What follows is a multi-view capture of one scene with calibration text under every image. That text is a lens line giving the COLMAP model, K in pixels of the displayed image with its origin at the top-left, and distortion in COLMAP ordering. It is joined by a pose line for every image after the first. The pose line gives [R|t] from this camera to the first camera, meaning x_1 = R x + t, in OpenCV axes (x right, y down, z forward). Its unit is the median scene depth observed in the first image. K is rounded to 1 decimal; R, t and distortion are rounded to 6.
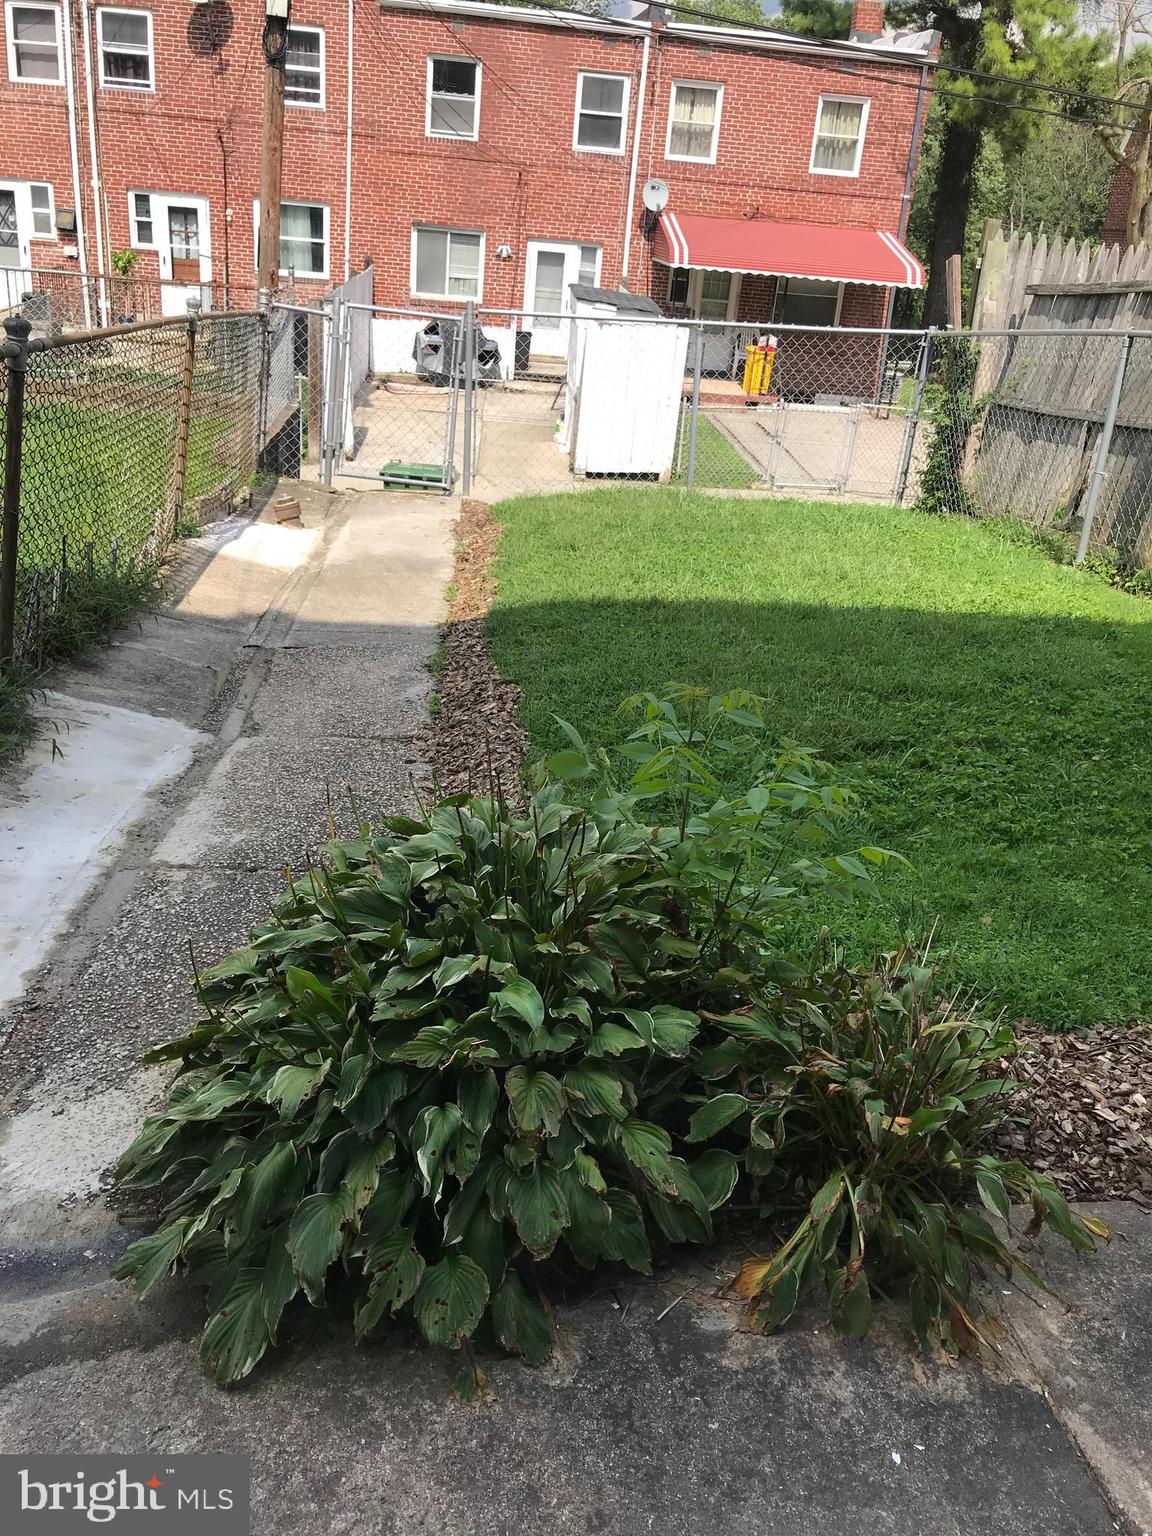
lens RADIAL K [[1260.3, 0, 572.9], [0, 1260.3, 767.8], [0, 0, 1]] dist [0.014343, -0.003798]
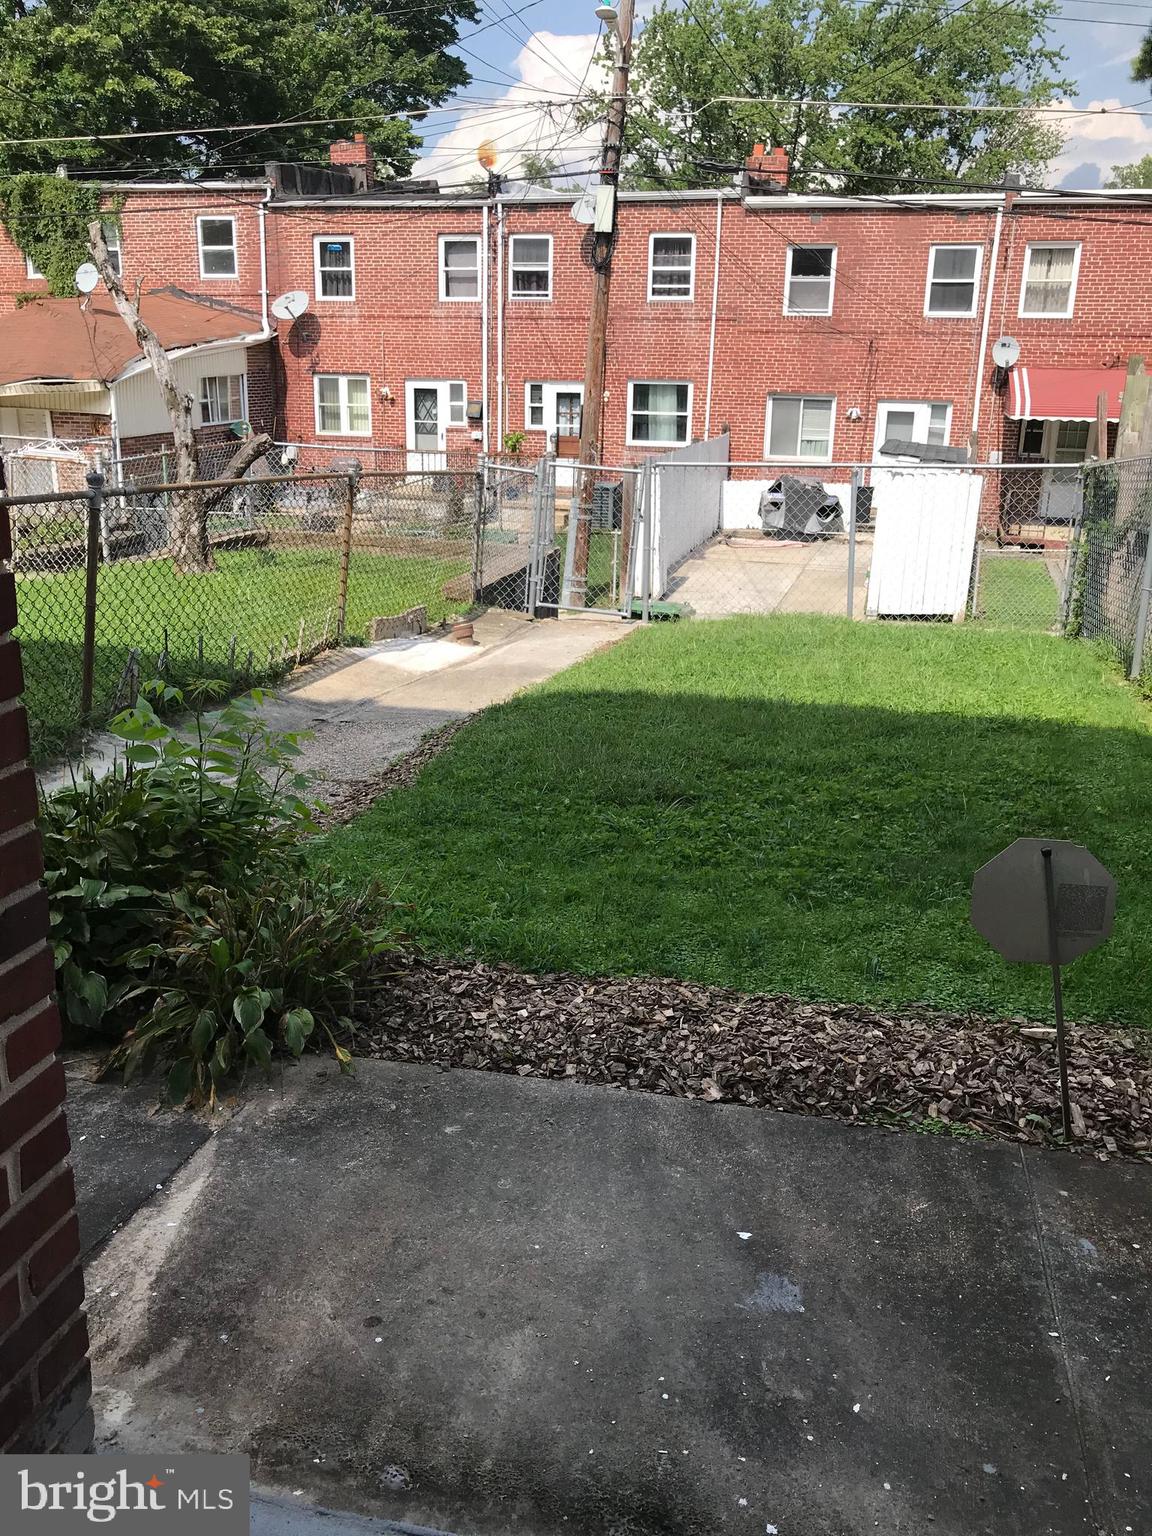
lens RADIAL K [[1260.3, 0, 578.6], [0, 1260.3, 769.7], [0, 0, 1]] dist [0.014343, -0.003798]
pose [[0.941587, 0.039239, -0.334475, 0.096368], [-0.079105, 0.991170, -0.106412, 0.015500], [0.327346, 0.126655, 0.936378, -0.022374]]
